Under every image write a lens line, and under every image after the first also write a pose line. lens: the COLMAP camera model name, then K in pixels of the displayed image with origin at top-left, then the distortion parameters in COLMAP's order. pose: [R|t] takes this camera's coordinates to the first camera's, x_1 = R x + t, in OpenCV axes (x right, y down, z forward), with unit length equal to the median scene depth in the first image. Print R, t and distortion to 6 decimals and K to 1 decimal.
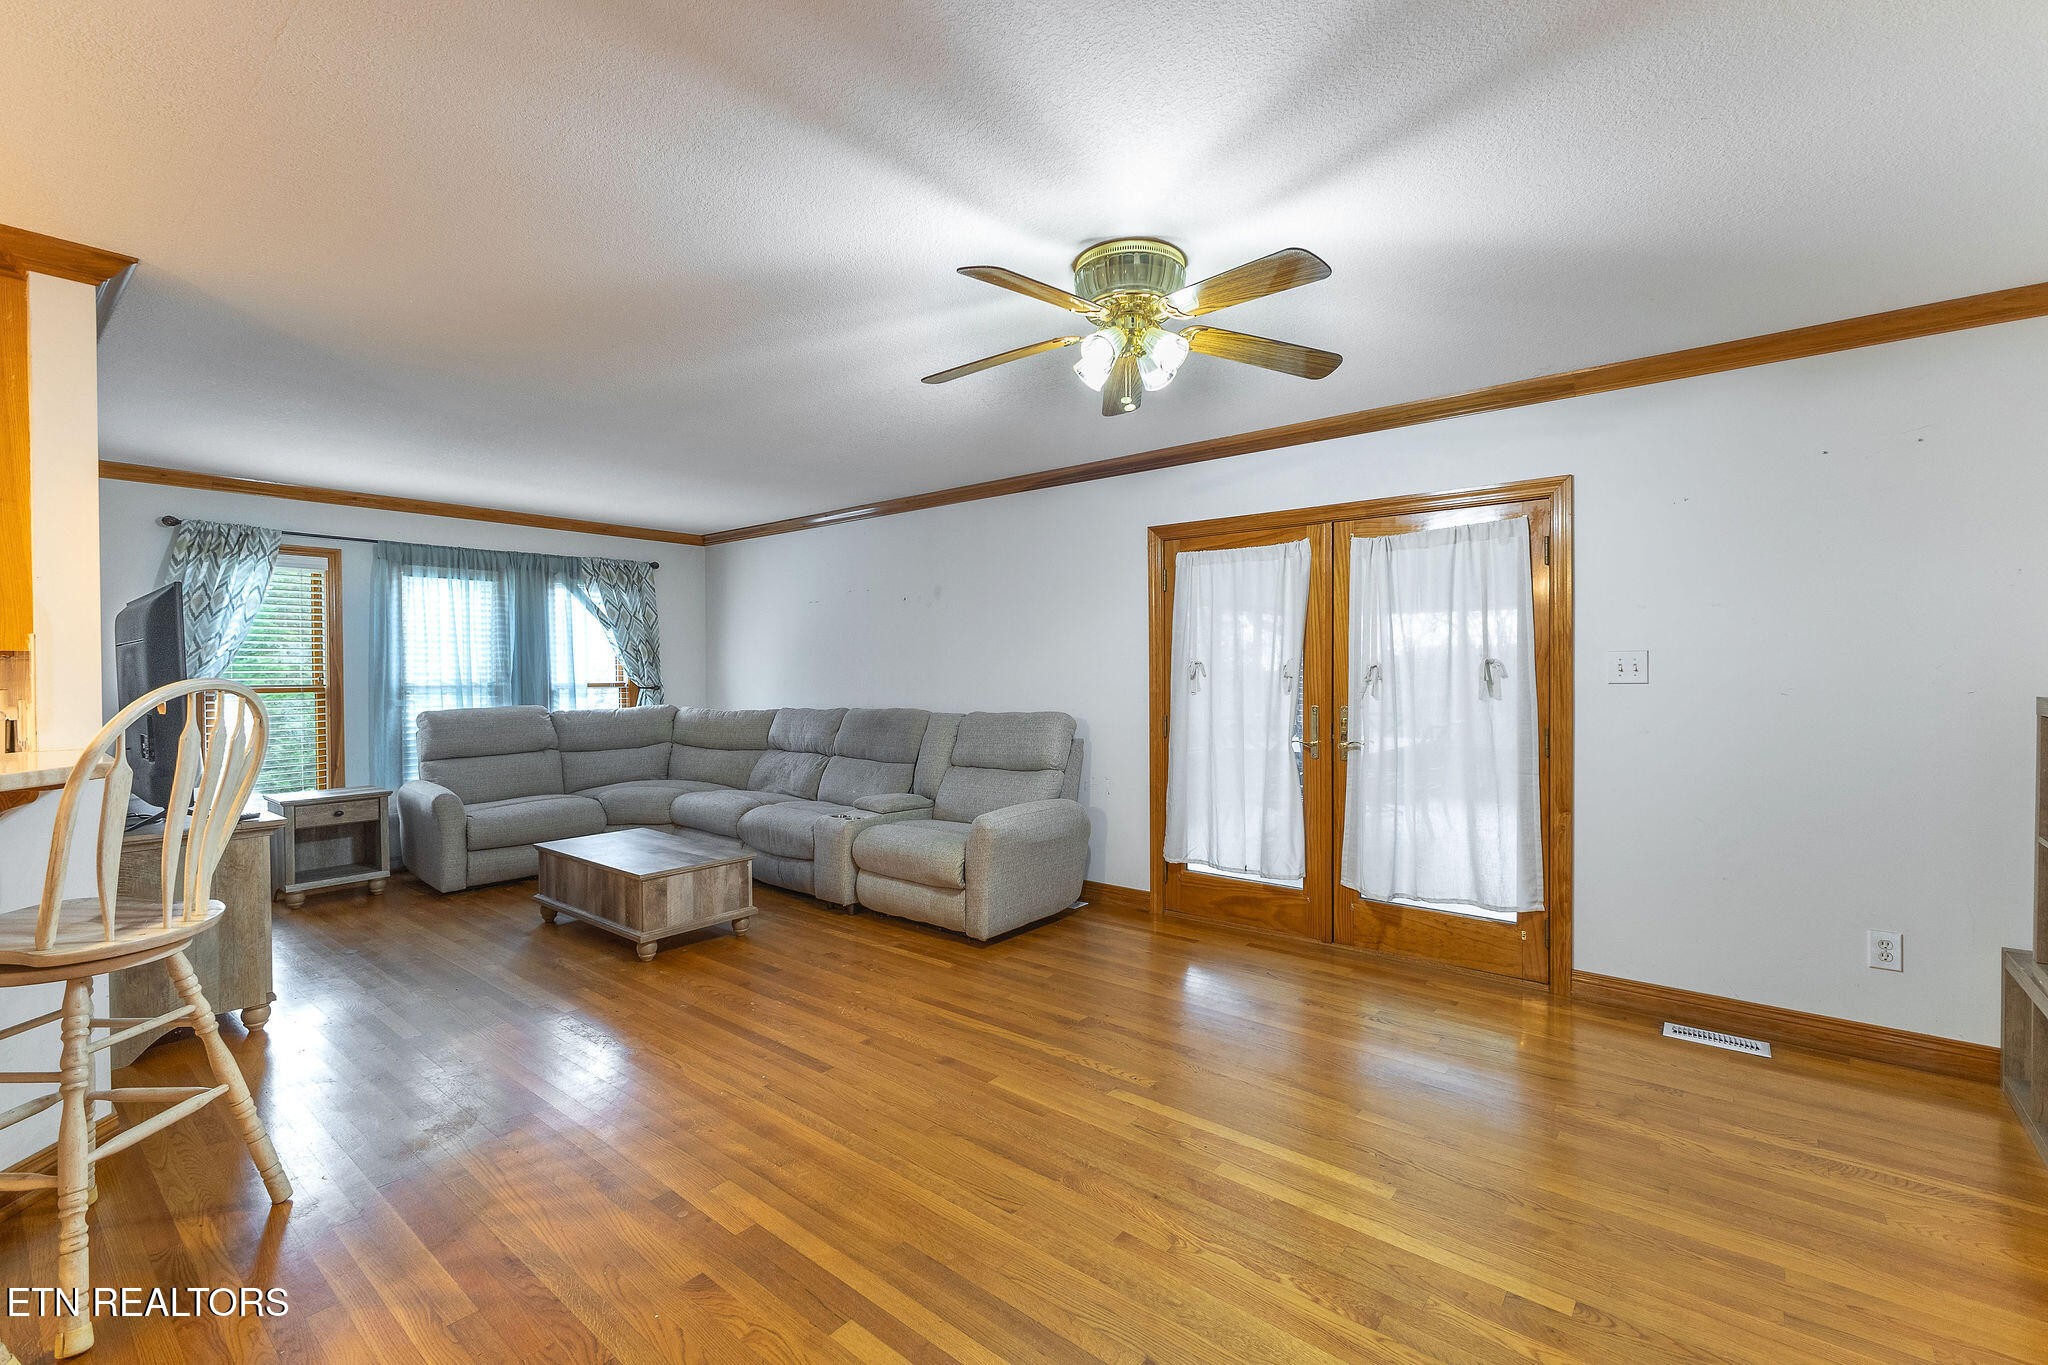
lens RADIAL K [[879.4, 0, 1019.3], [0, 879.4, 678.6], [0, 0, 1]] dist [0.006936, 0.000116]
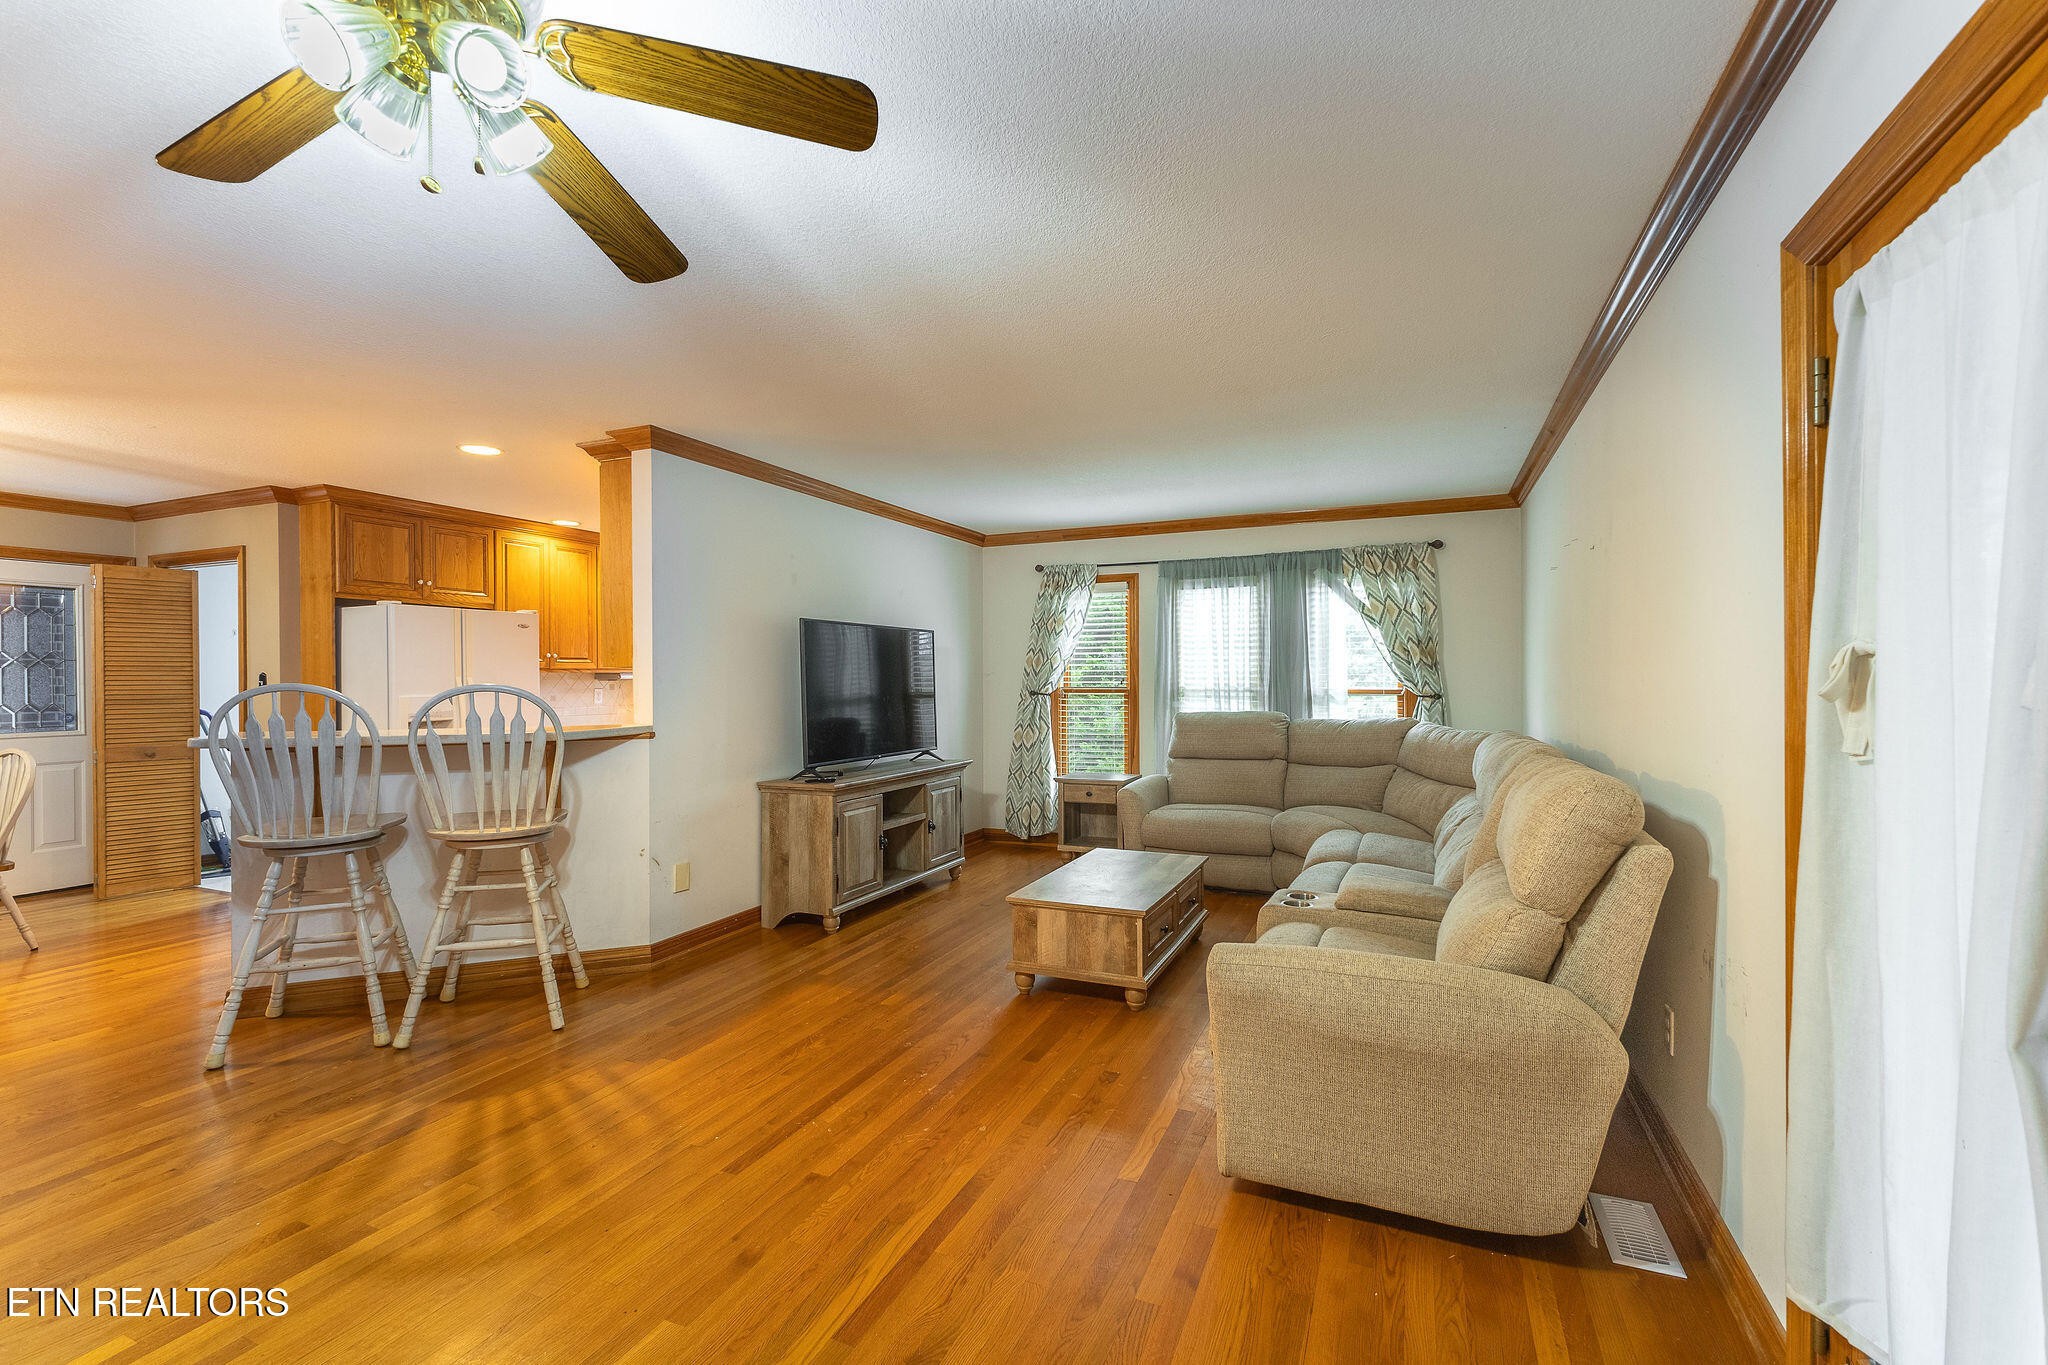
lens RADIAL K [[879.4, 0, 1026.2], [0, 879.4, 684.0], [0, 0, 1]] dist [0.006936, 0.000116]
pose [[0.271692, 0.010589, -0.962326, 0.315271], [-0.006194, 0.999938, 0.009255, -0.007269], [0.962364, 0.003446, 0.271741, 0.517130]]
